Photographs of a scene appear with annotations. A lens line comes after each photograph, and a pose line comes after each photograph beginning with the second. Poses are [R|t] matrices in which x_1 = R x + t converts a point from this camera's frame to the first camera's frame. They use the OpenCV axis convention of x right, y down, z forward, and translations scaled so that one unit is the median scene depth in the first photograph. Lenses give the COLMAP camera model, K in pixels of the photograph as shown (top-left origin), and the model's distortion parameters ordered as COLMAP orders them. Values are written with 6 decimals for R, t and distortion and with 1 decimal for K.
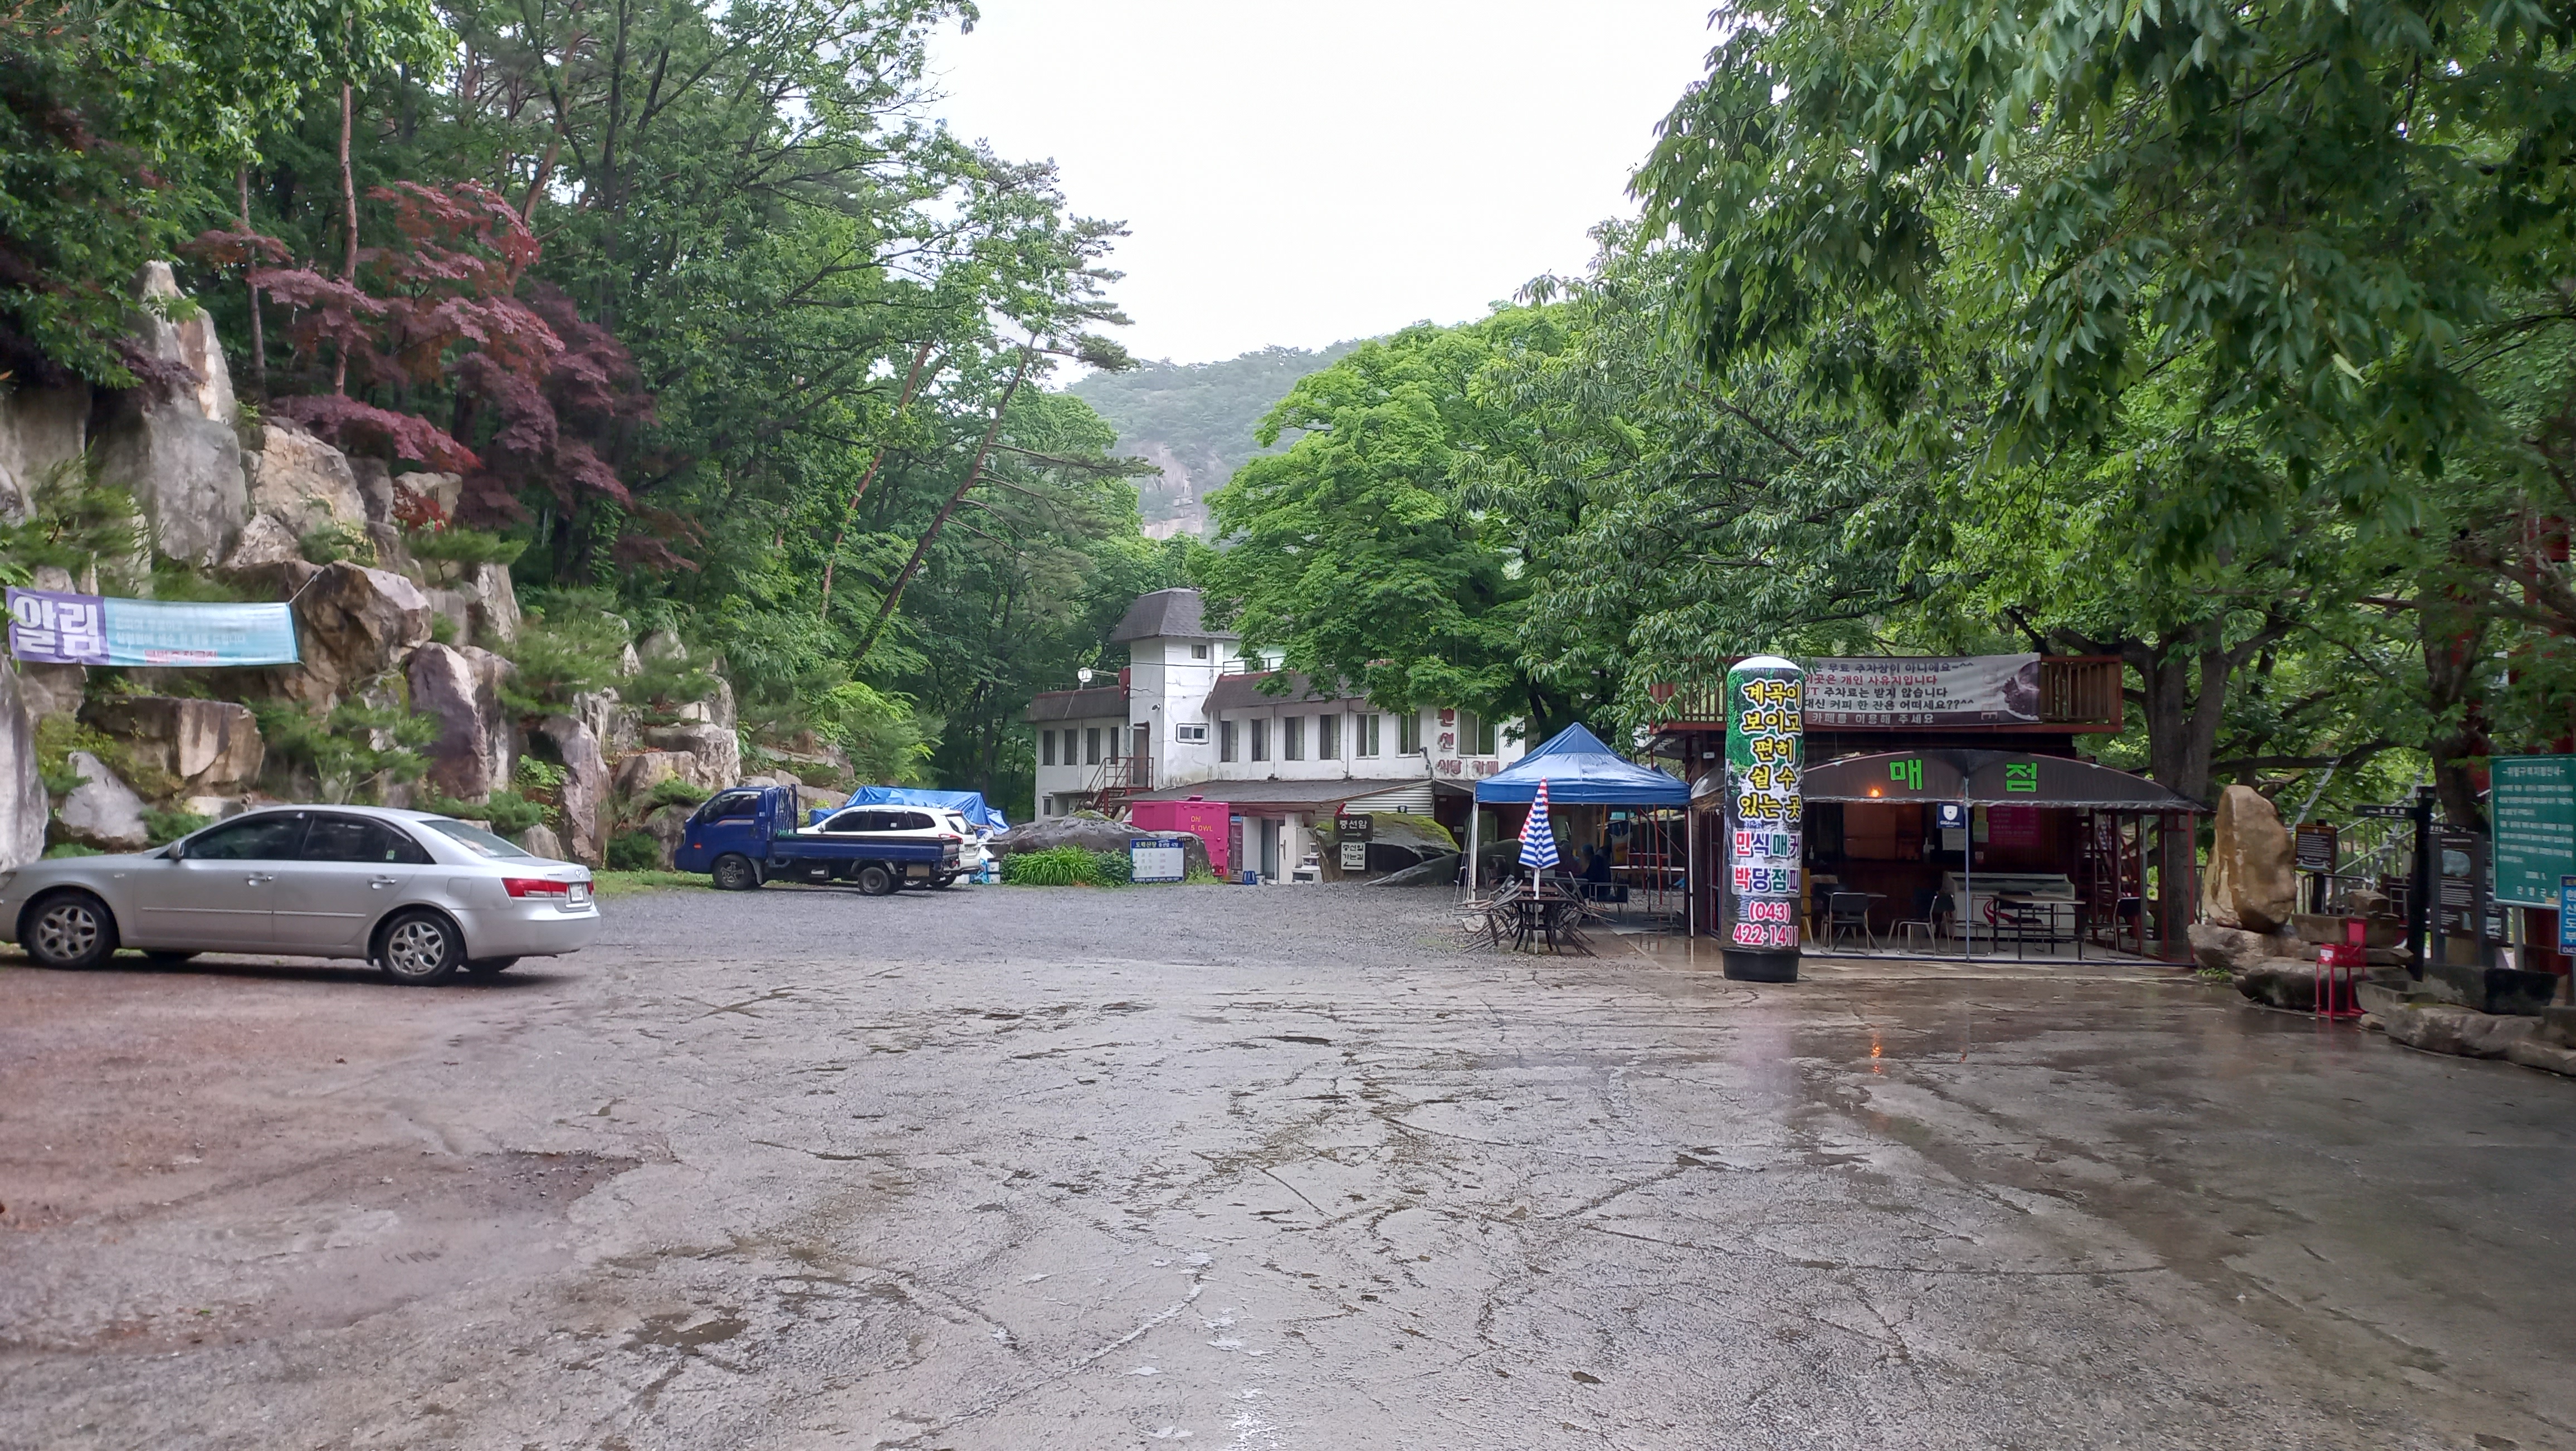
lens RADIAL K [[1802.5, 0, 1288.0], [0, 1802.5, 725.5], [0, 0, 1]] dist [0.044068, -0.000892]
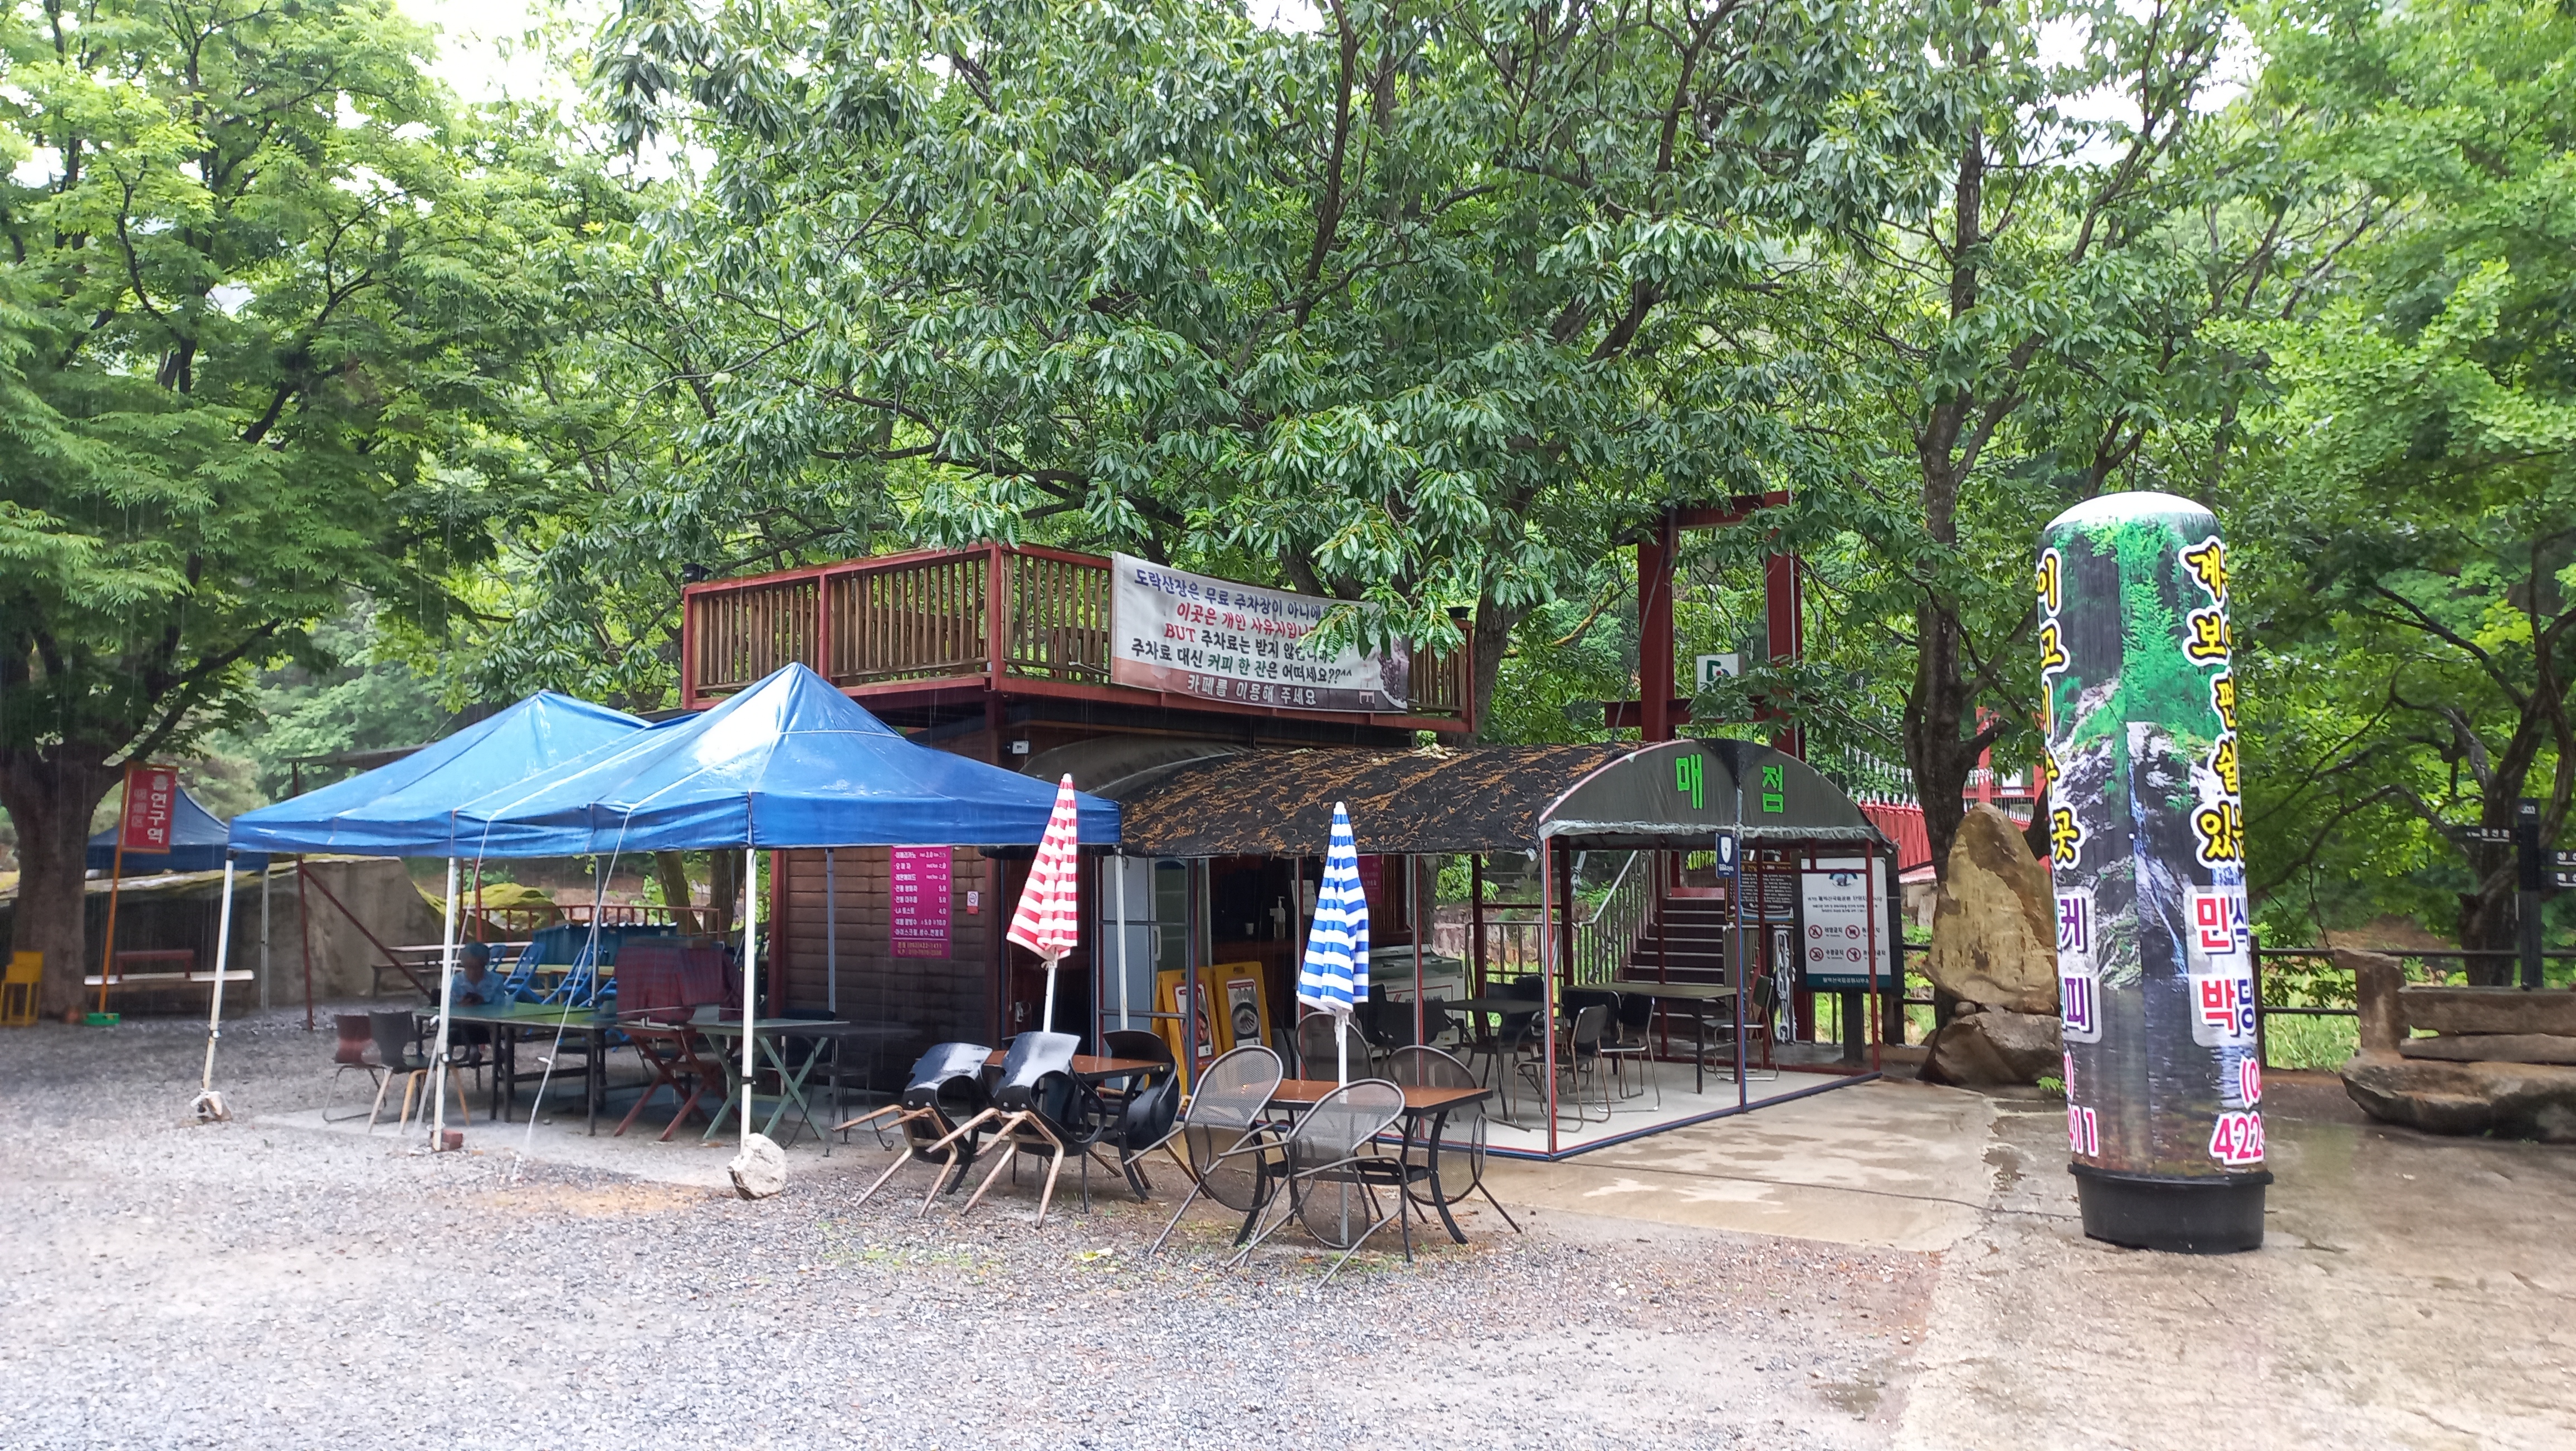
lens RADIAL K [[1802.5, 0, 1288.0], [0, 1802.5, 725.5], [0, 0, 1]] dist [0.044068, -0.000892]
pose [[0.507361, 0.047287, 0.860435, -0.162293], [-0.022804, 0.998880, -0.041450, 0.030481], [-0.861432, 0.001409, 0.507871, 0.701533]]
